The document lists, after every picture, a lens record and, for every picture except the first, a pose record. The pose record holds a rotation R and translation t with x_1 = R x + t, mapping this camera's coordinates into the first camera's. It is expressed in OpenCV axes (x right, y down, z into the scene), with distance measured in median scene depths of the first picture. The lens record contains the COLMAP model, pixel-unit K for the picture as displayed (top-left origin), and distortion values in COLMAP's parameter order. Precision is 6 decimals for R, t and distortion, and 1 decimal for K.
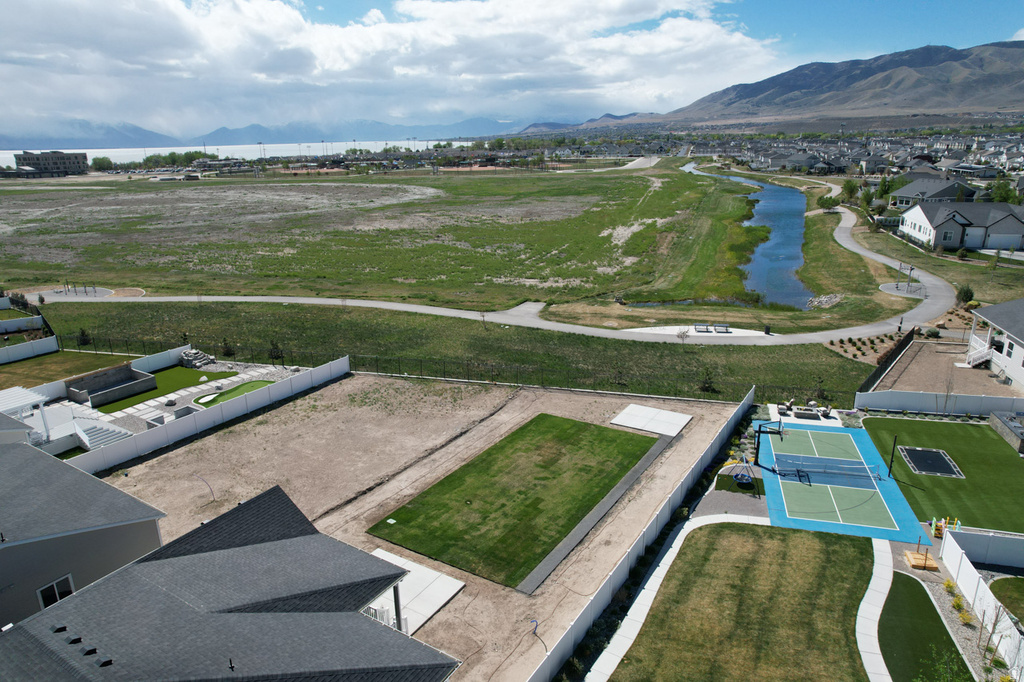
lens RADIAL K [[653.2, 0, 511.5], [0, 653.2, 337.8], [0, 0, 1]] dist [-0.075654, 0.066989]
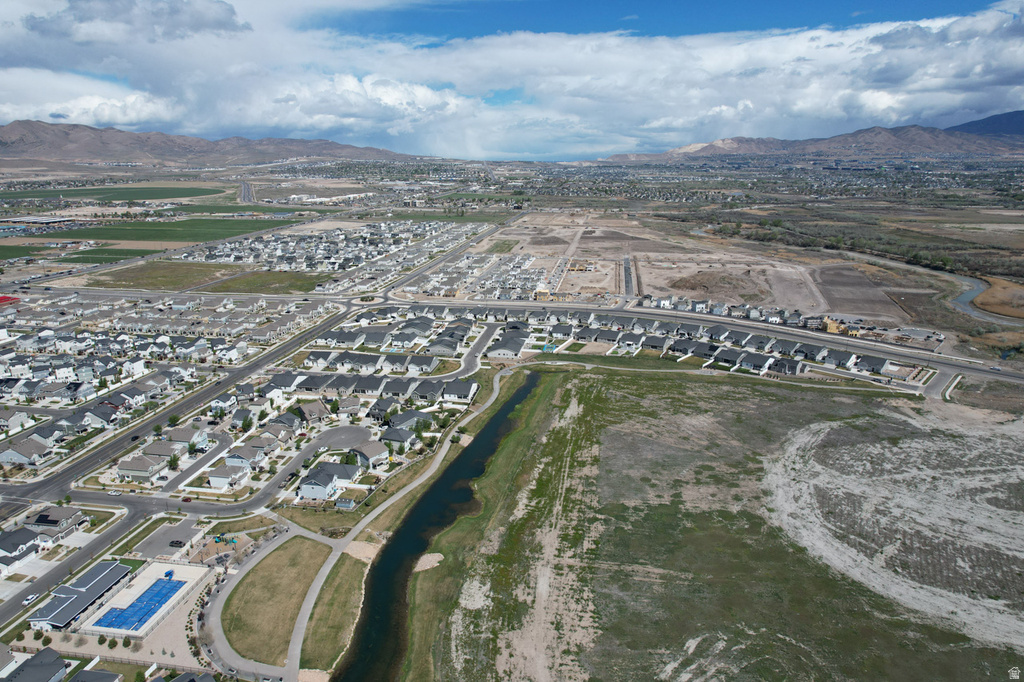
lens RADIAL K [[653.2, 0, 511.5], [0, 653.2, 337.8], [0, 0, 1]] dist [-0.075654, 0.066989]
pose [[-0.993953, 0.050423, -0.097550, 0.803523], [-0.010310, 0.841566, 0.540056, -2.160811], [0.109326, 0.537796, -0.835957, 3.684452]]
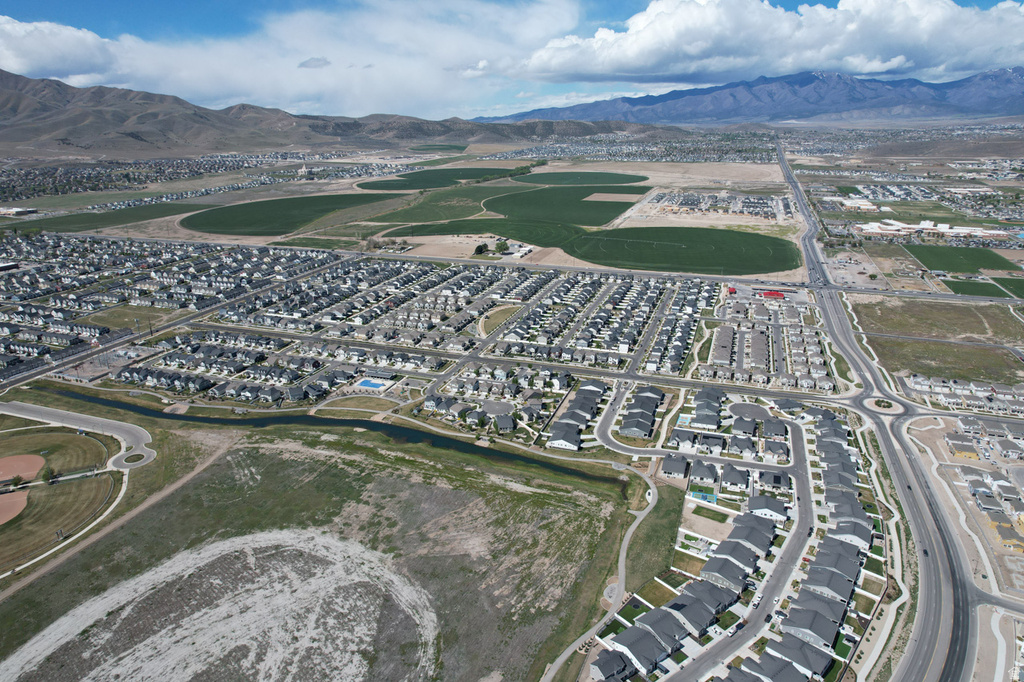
lens RADIAL K [[653.2, 0, 511.5], [0, 653.2, 337.8], [0, 0, 1]] dist [-0.075654, 0.066989]
pose [[0.077832, -0.297838, 0.951438, -3.024640], [0.302263, 0.916465, 0.262164, -1.975306], [-0.950042, 0.267180, 0.161356, 0.558121]]
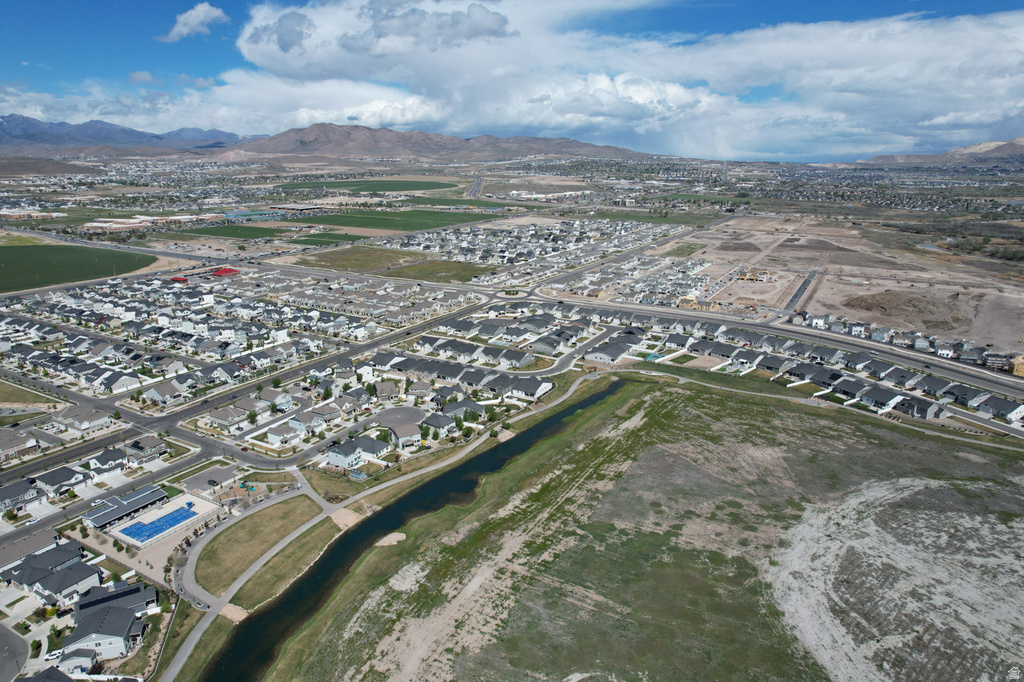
lens RADIAL K [[653.2, 0, 511.5], [0, 653.2, 337.8], [0, 0, 1]] dist [-0.075654, 0.066989]
pose [[-0.968251, -0.047332, 0.245456, 0.058934], [0.092366, 0.844682, 0.527238, -2.135502], [-0.232288, 0.533171, -0.813493, 3.639263]]
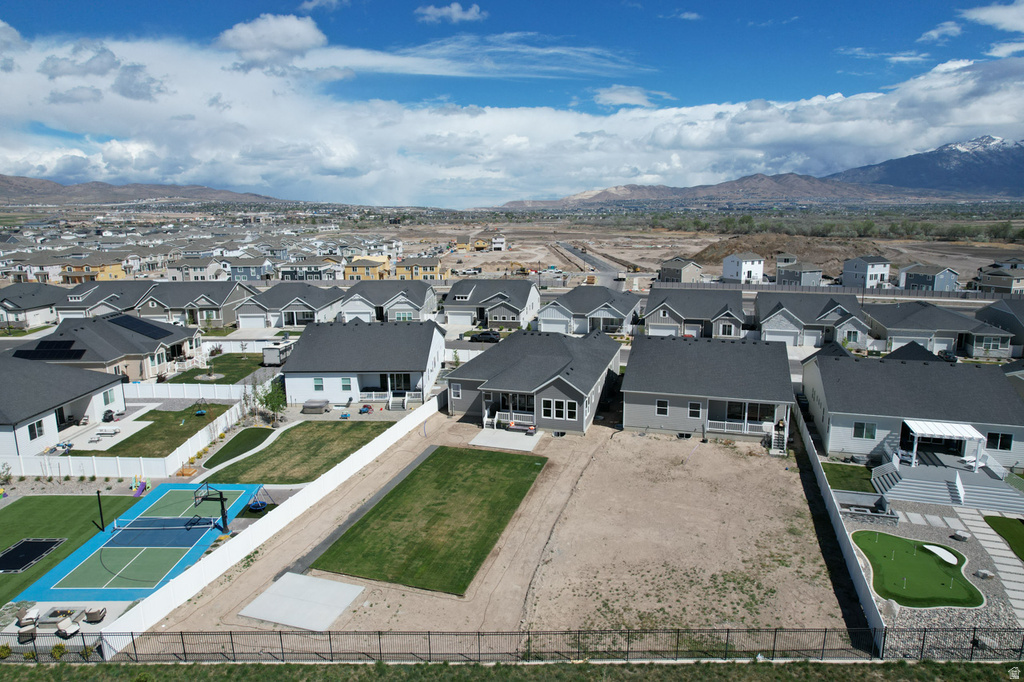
lens RADIAL K [[653.2, 0, 511.5], [0, 653.2, 337.8], [0, 0, 1]] dist [-0.075654, 0.066989]
pose [[-0.965473, 0.073837, -0.249819, 0.066353], [-0.053102, 0.883070, 0.466227, -0.200262], [0.255032, 0.463396, -0.848660, 0.663645]]
